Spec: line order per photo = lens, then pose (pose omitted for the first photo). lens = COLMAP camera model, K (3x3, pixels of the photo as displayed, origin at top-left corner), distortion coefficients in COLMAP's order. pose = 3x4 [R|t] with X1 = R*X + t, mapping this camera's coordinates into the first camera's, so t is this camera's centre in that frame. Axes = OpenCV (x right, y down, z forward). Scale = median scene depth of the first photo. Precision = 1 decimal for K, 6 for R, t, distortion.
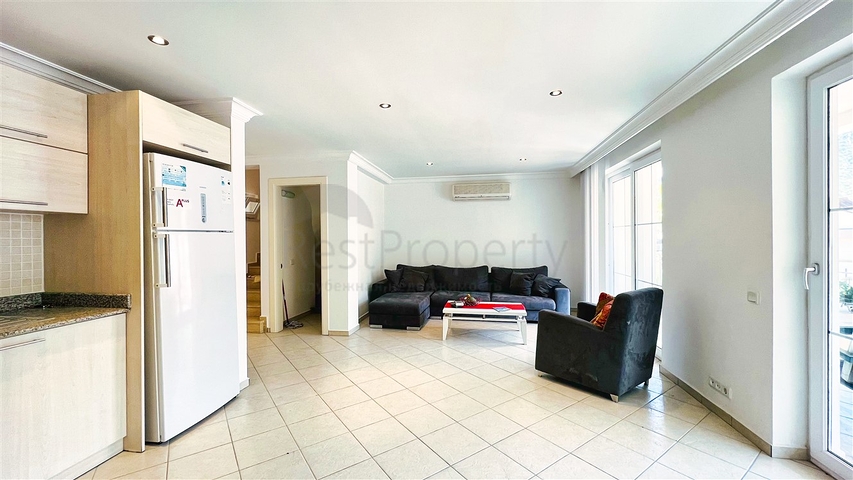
lens RADIAL K [[339.0, 0, 425.8], [0, 339.0, 239.0], [0, 0, 1]] dist [-0.001219, 0.000035]
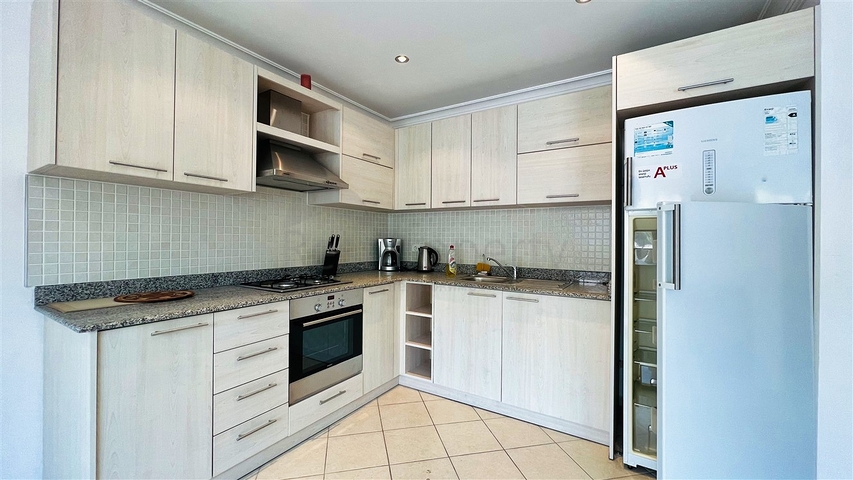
lens RADIAL K [[339.0, 0, 425.8], [0, 339.0, 239.0], [0, 0, 1]] dist [-0.001219, 0.000035]
pose [[-0.388084, -0.000521, -0.921624, 0.130179], [-0.013356, 0.999898, 0.005058, 0.035117], [0.921527, 0.014272, -0.388051, 0.652318]]
